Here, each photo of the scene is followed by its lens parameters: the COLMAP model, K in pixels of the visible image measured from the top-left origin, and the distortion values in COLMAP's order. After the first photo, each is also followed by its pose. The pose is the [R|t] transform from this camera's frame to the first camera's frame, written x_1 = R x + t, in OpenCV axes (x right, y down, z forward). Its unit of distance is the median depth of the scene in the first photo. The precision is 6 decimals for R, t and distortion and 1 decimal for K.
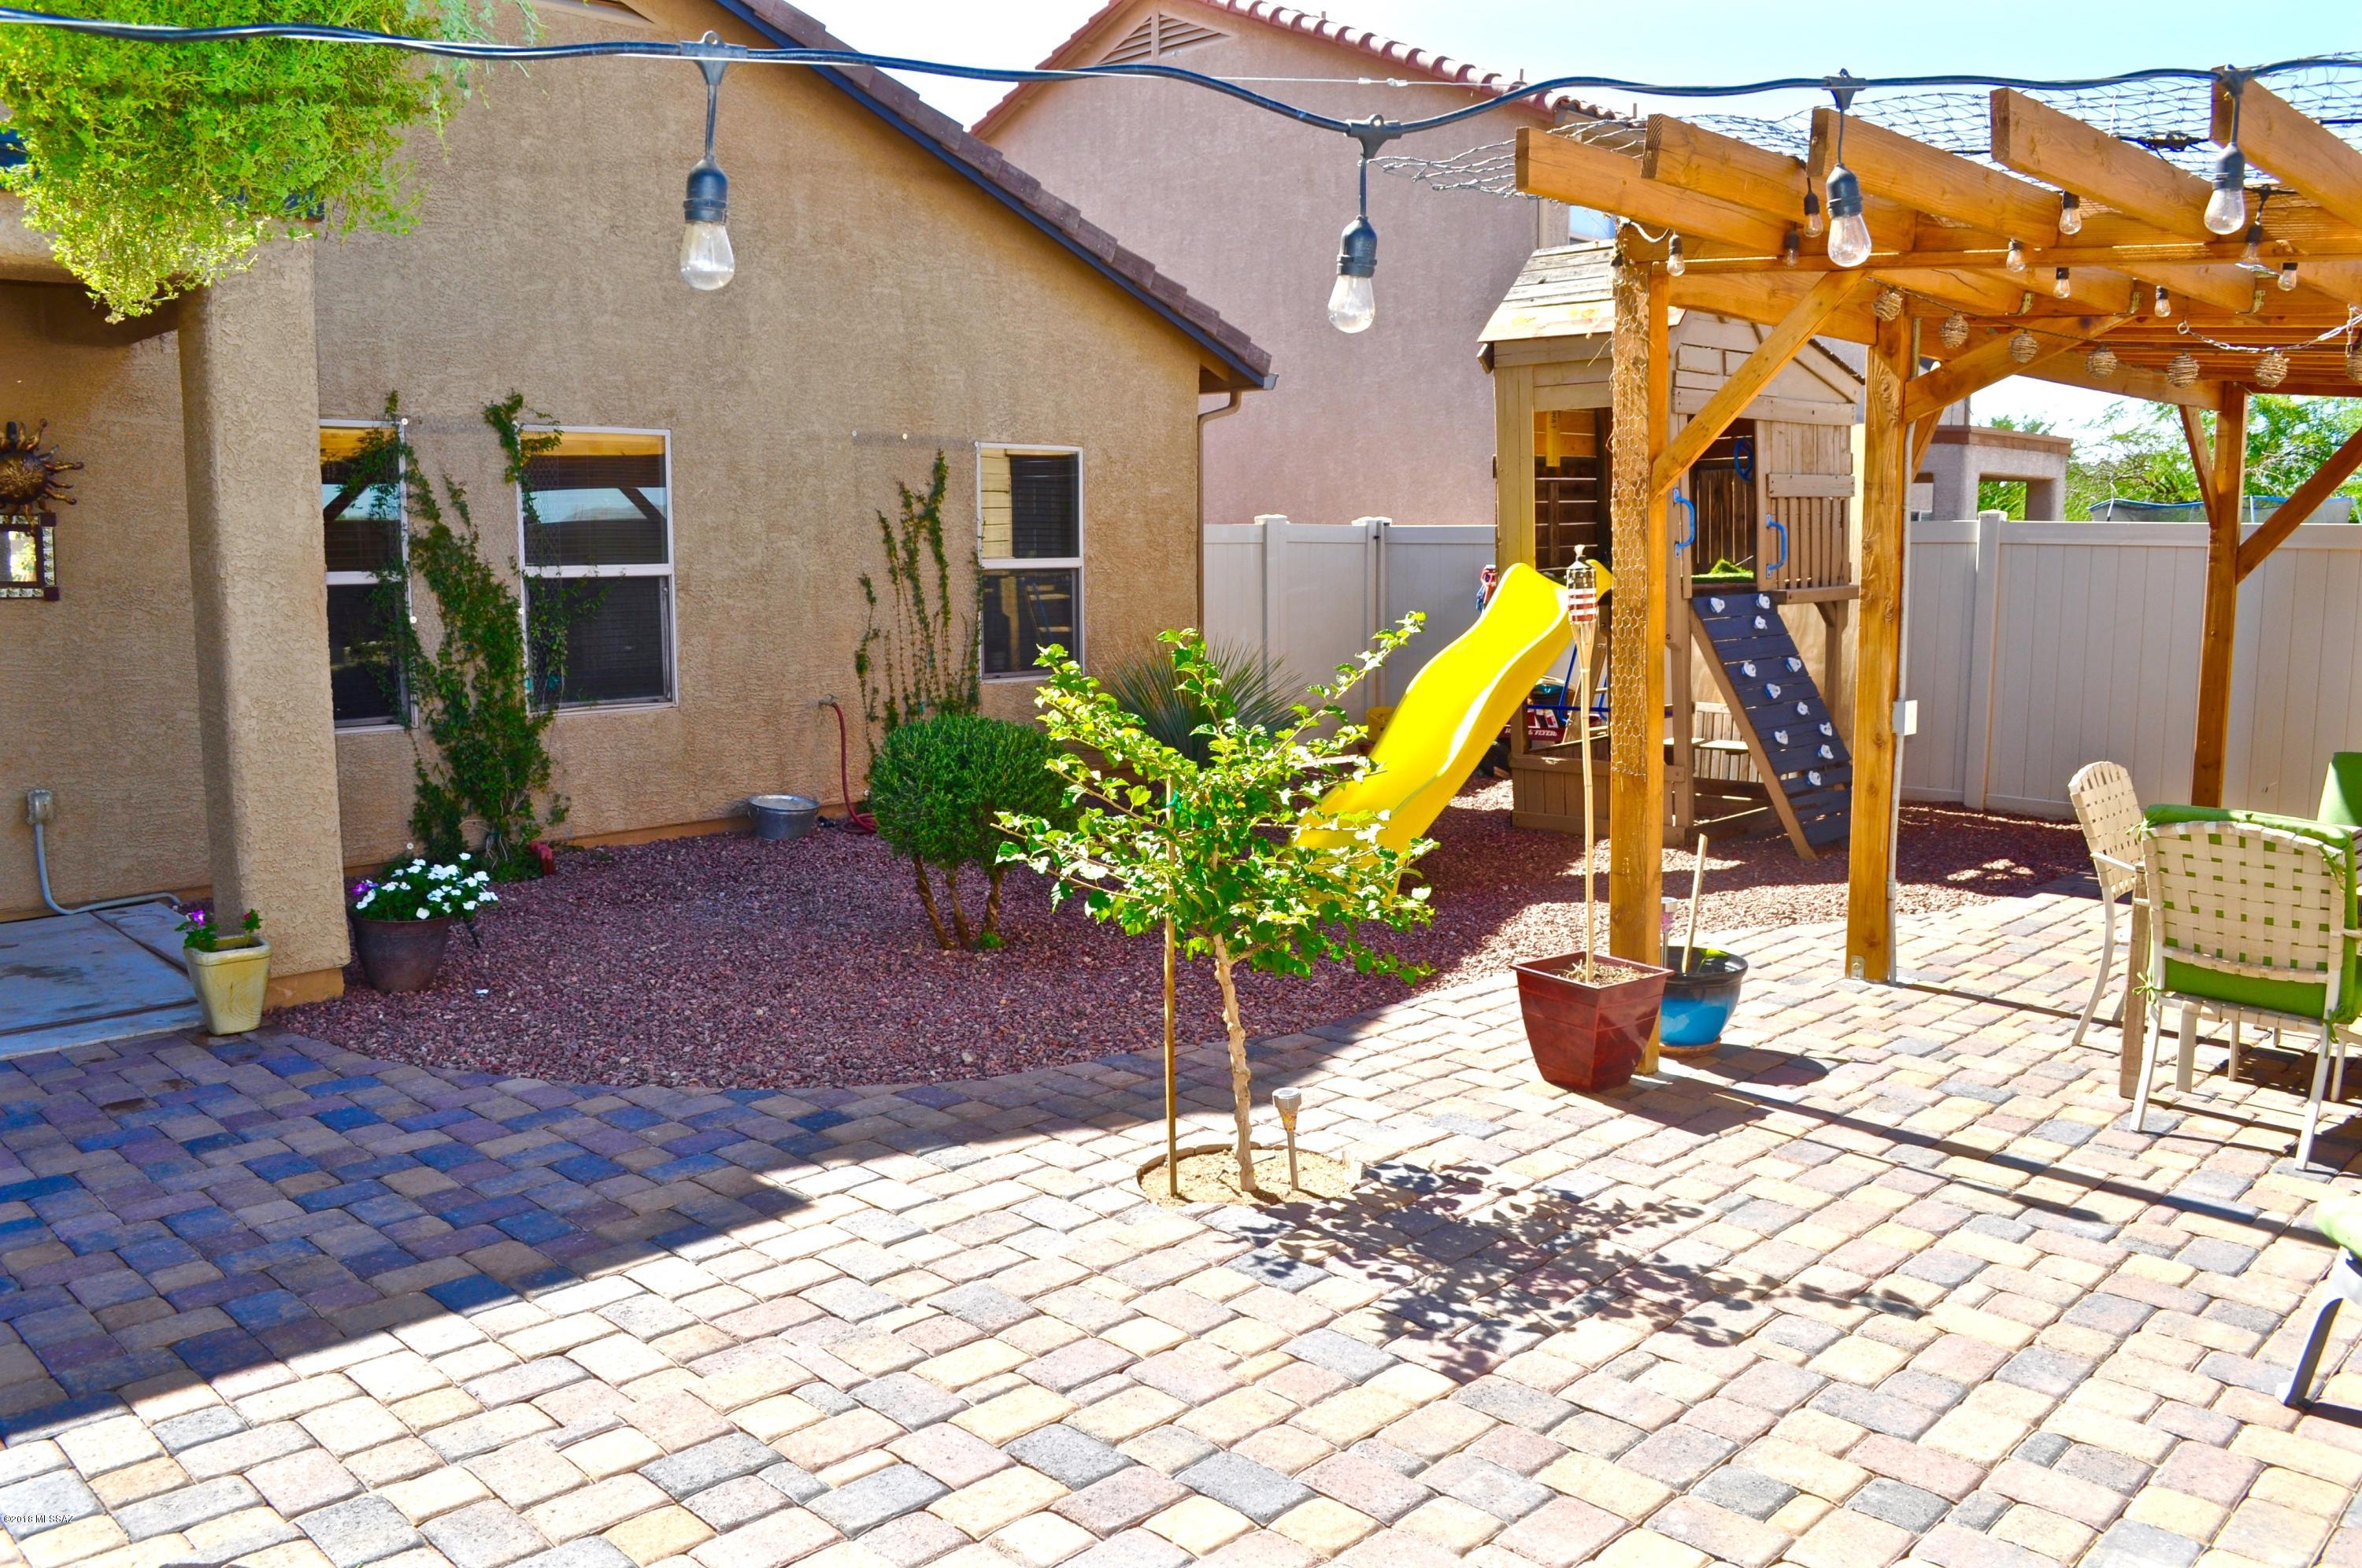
lens RADIAL K [[1869.2, 0, 1186.1], [0, 1869.2, 774.6], [0, 0, 1]] dist [-0.078539, 0.007407]
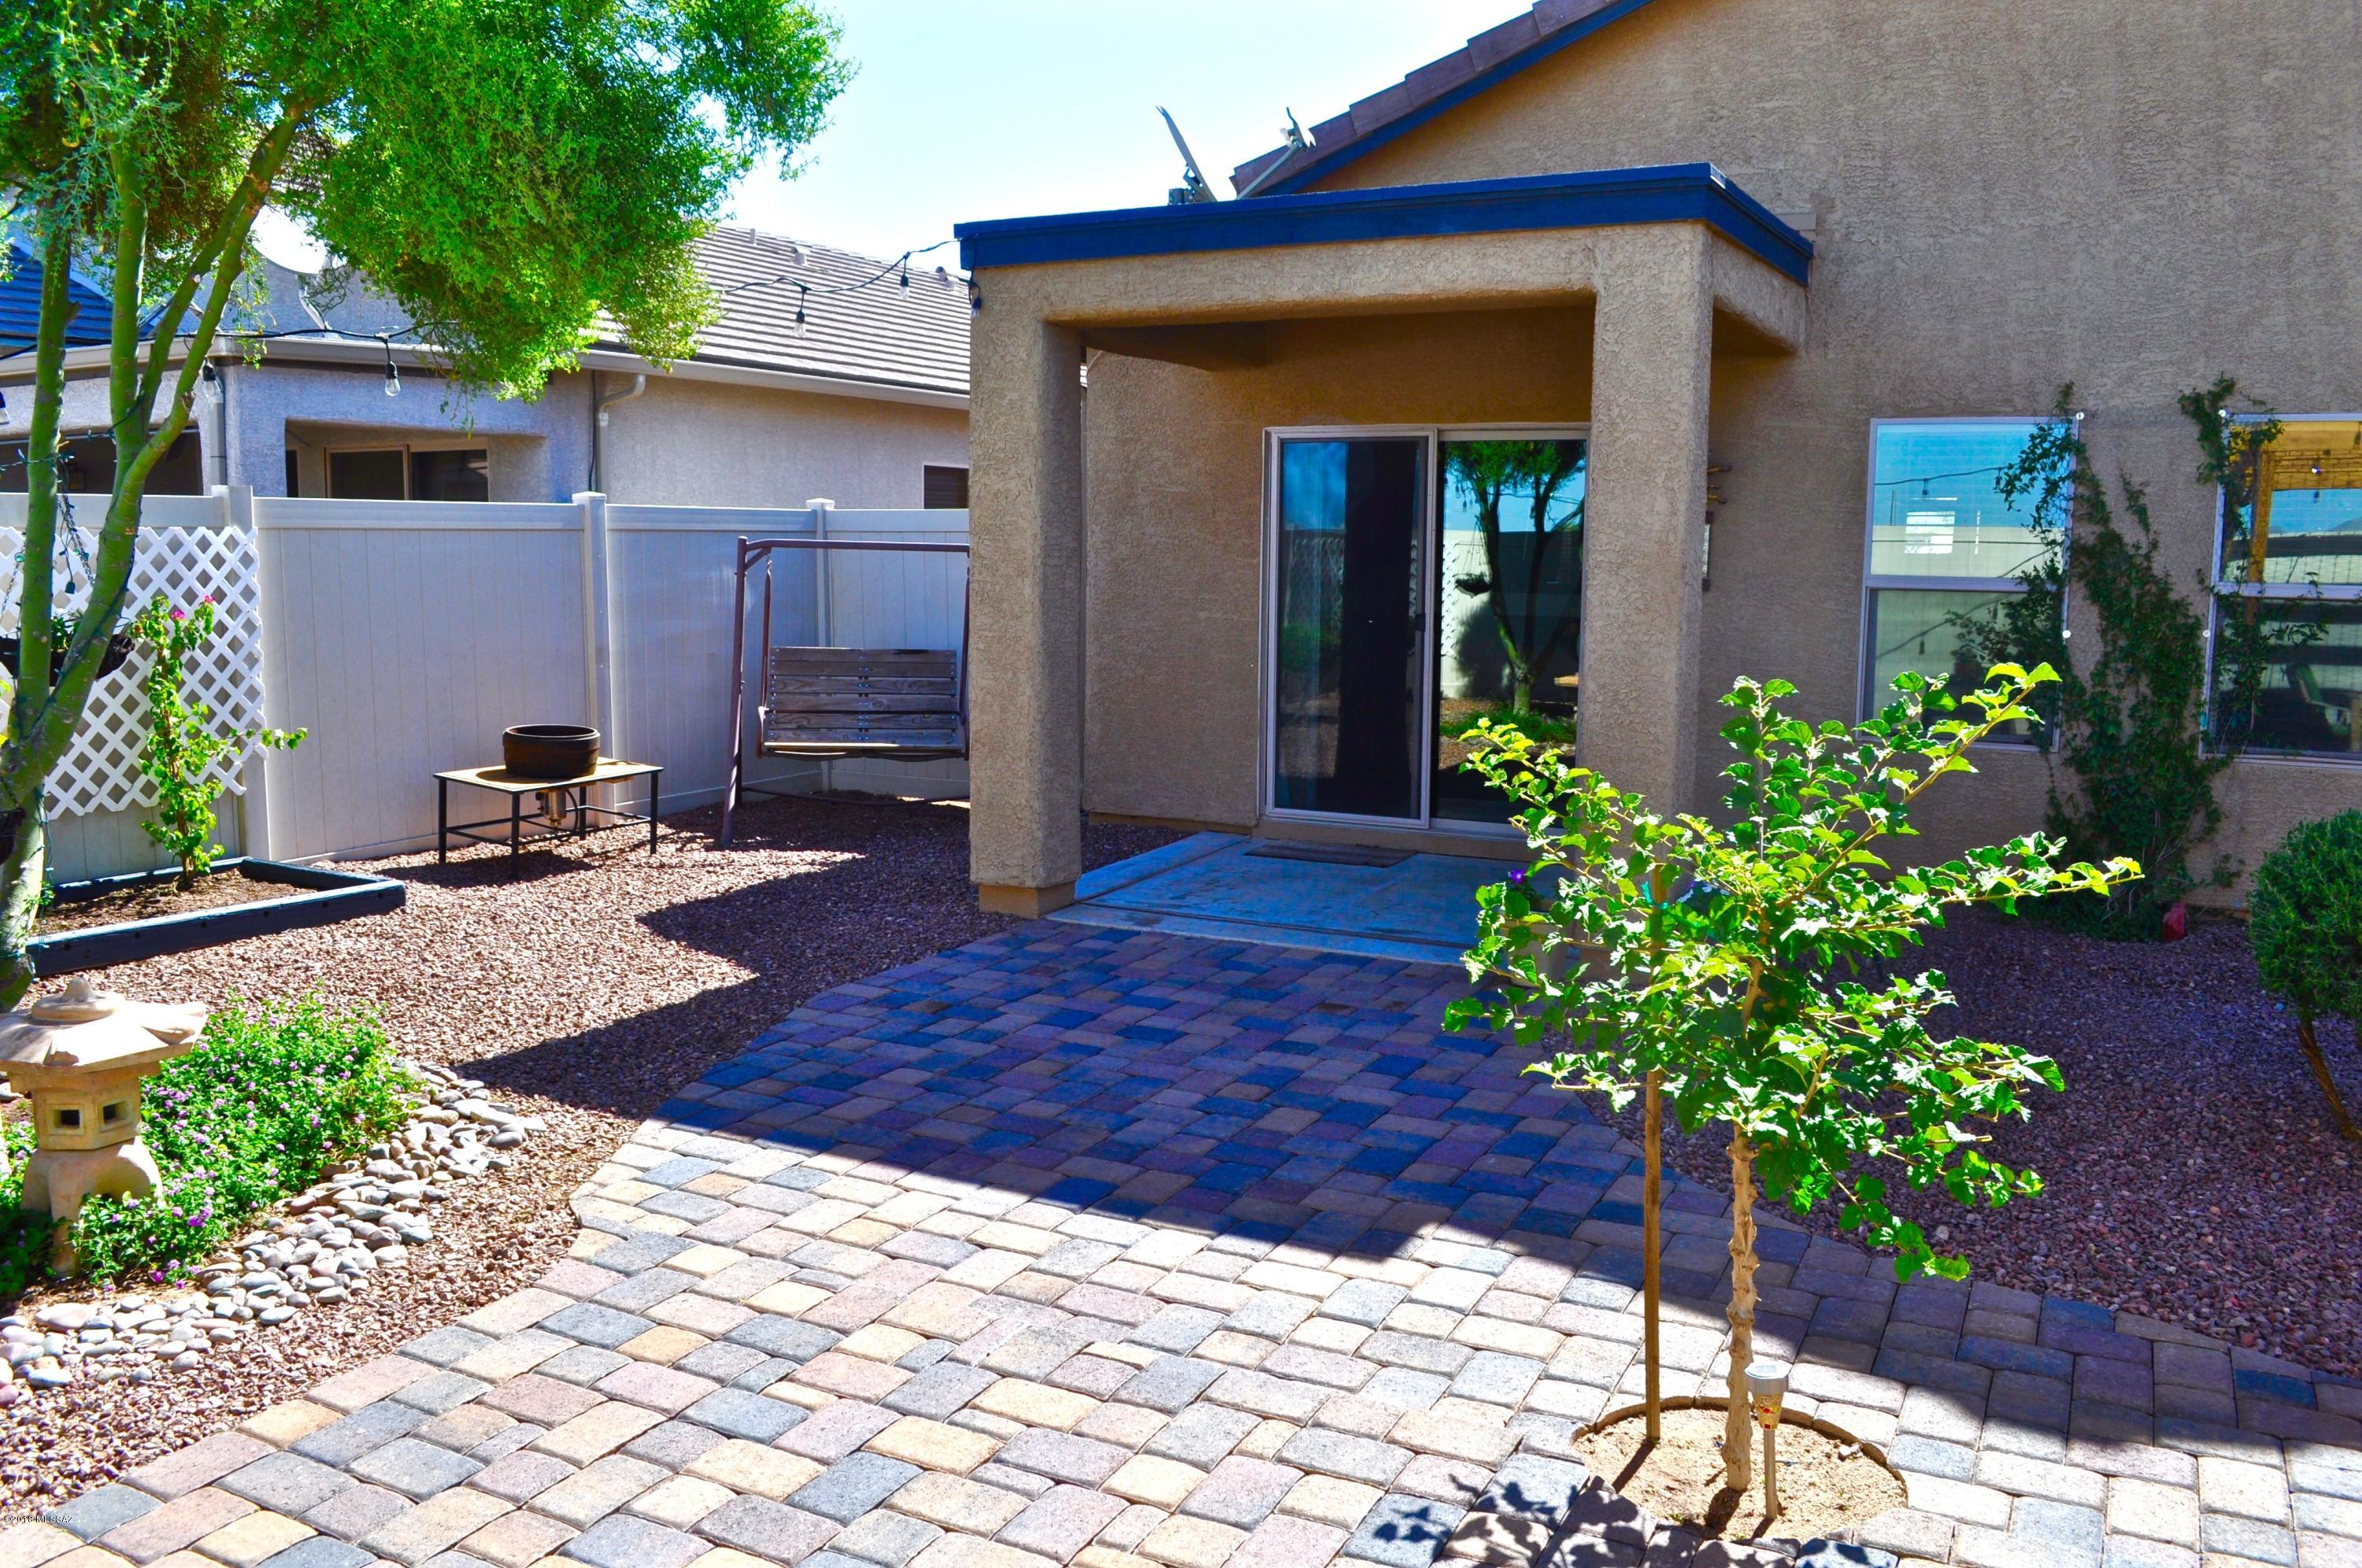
lens RADIAL K [[1869.2, 0, 1185.1], [0, 1869.2, 791.9], [0, 0, 1]] dist [-0.078539, 0.007407]
pose [[0.301602, 0.133157, -0.944090, 0.572330], [-0.130961, 0.986600, 0.097316, -0.069389], [0.944397, 0.094289, 0.314999, 0.562818]]
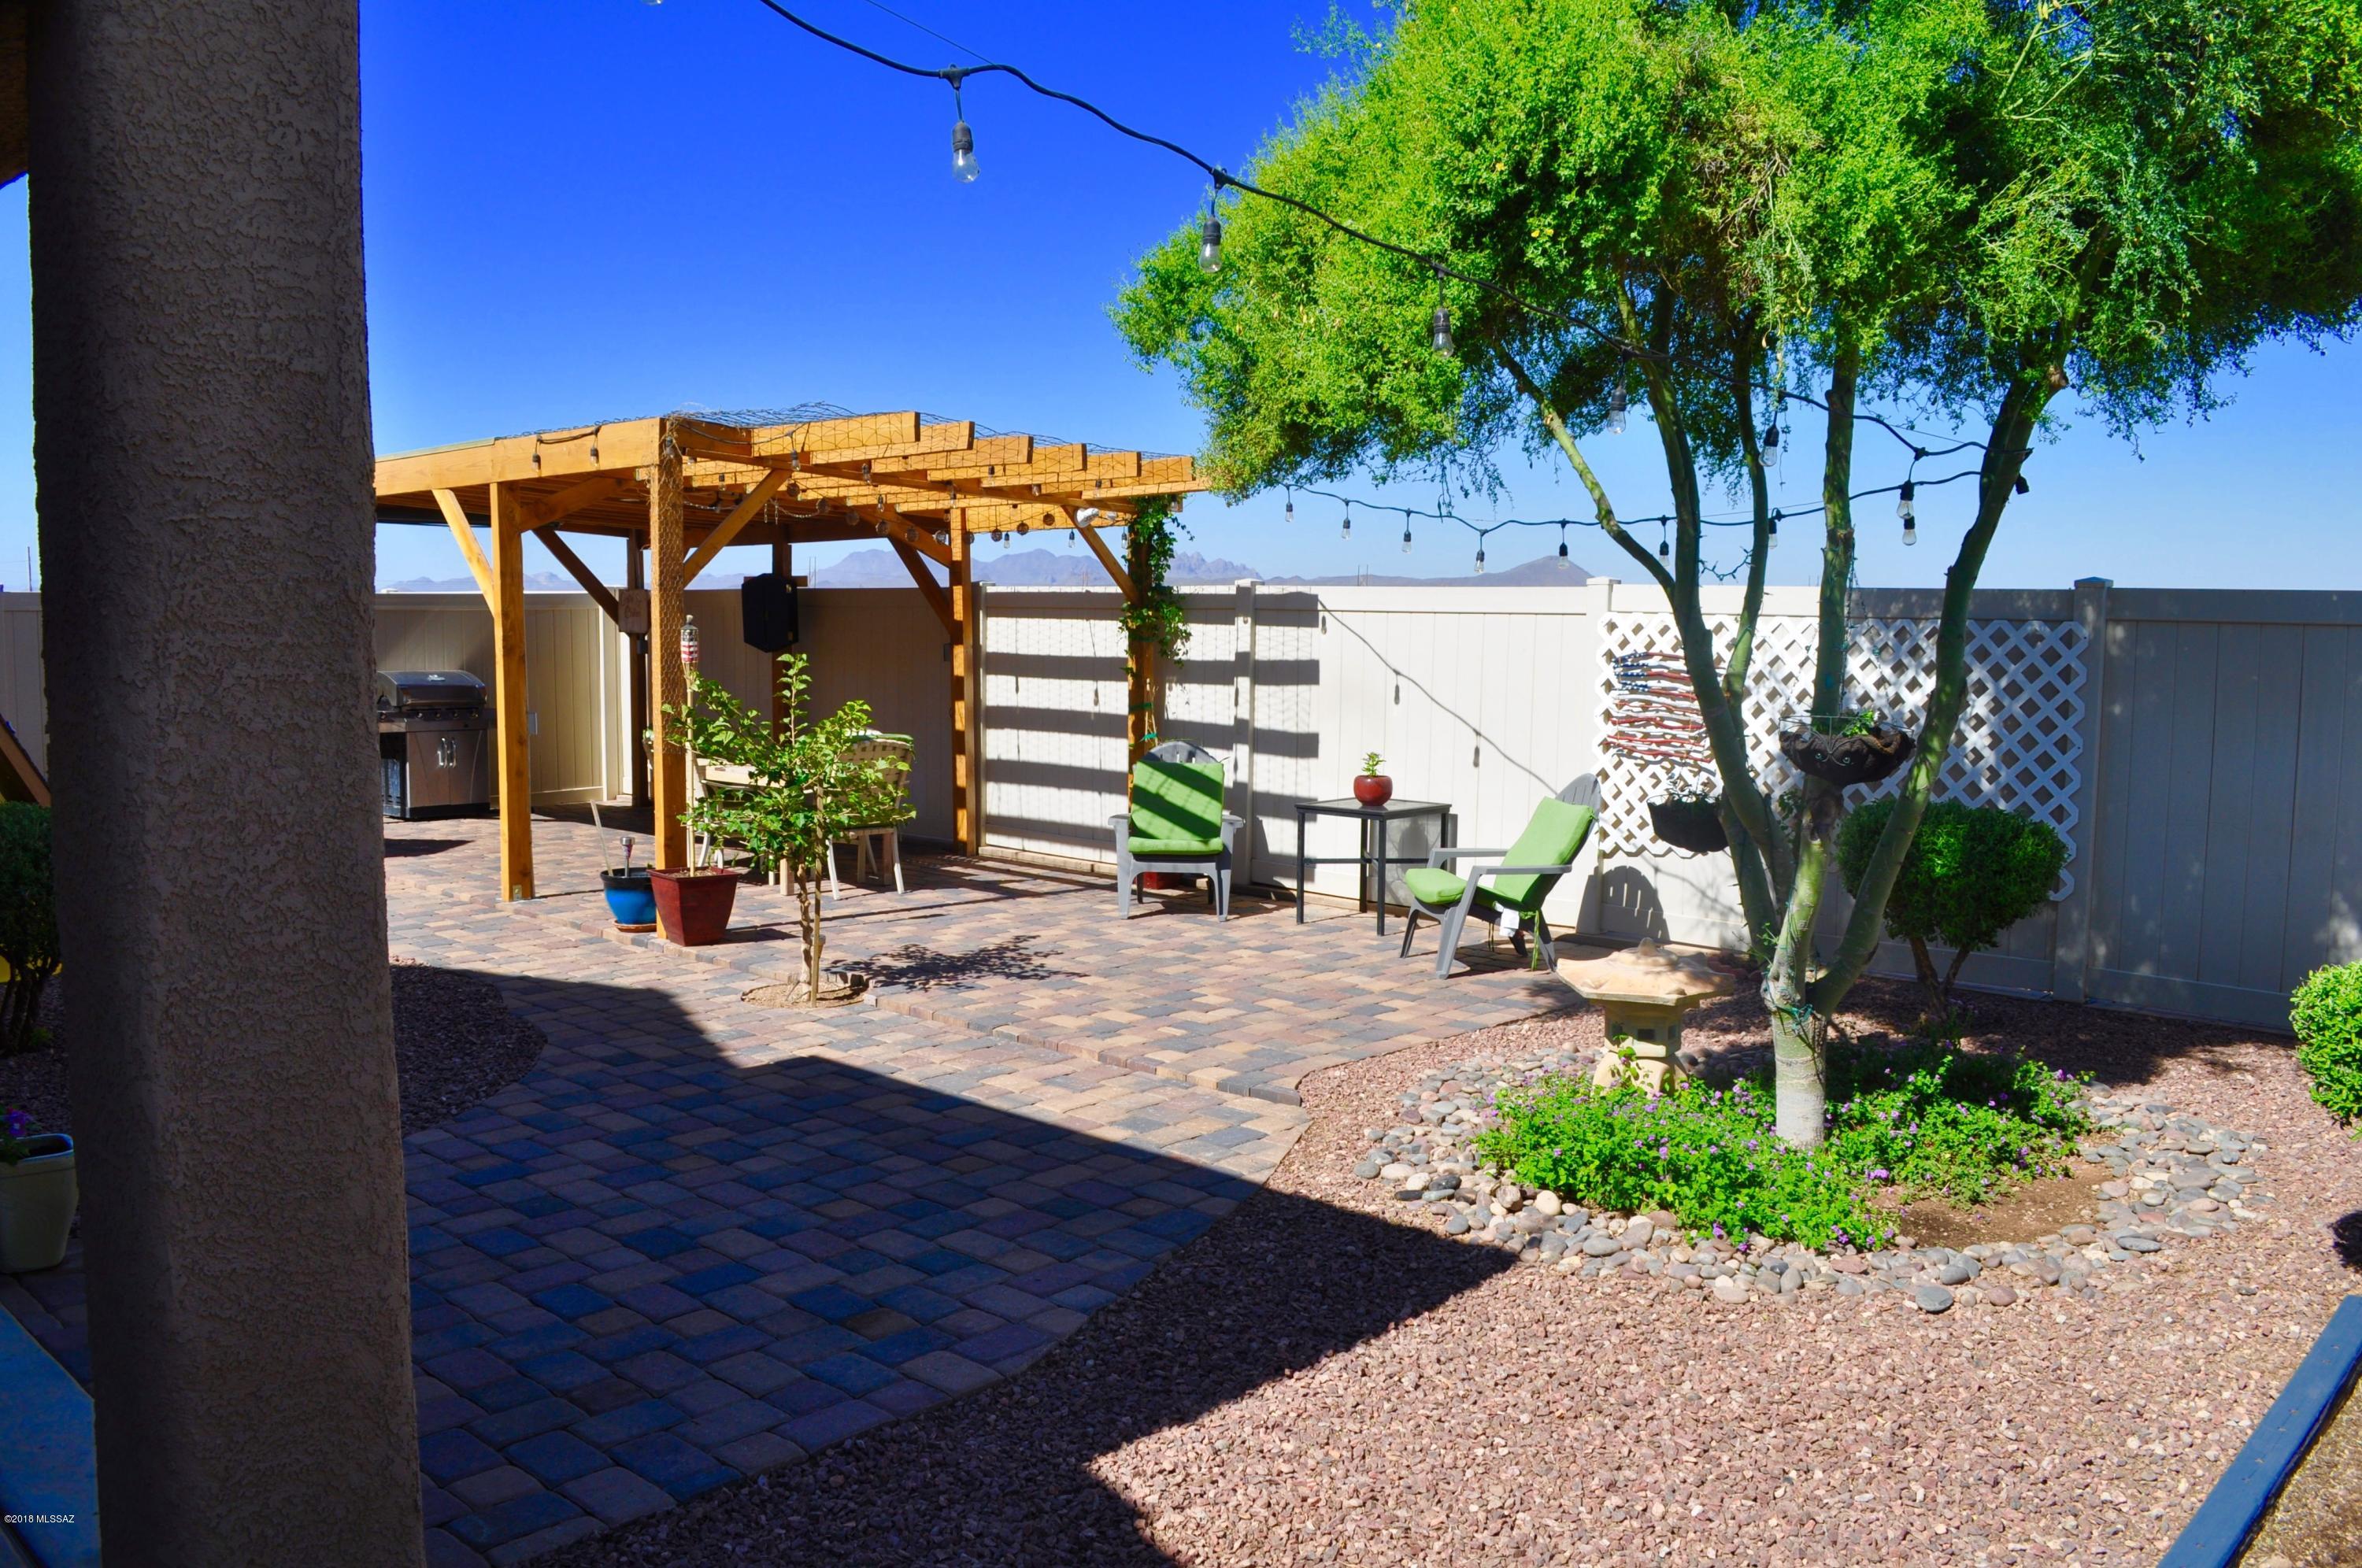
lens RADIAL K [[1869.2, 0, 1171.8], [0, 1869.2, 790.9], [0, 0, 1]] dist [-0.078539, 0.007407]
pose [[-0.012913, -0.097499, 0.995152, -1.581518], [0.122151, 0.987627, 0.098347, -0.084372], [-0.992427, 0.122829, -0.000843, 0.652978]]
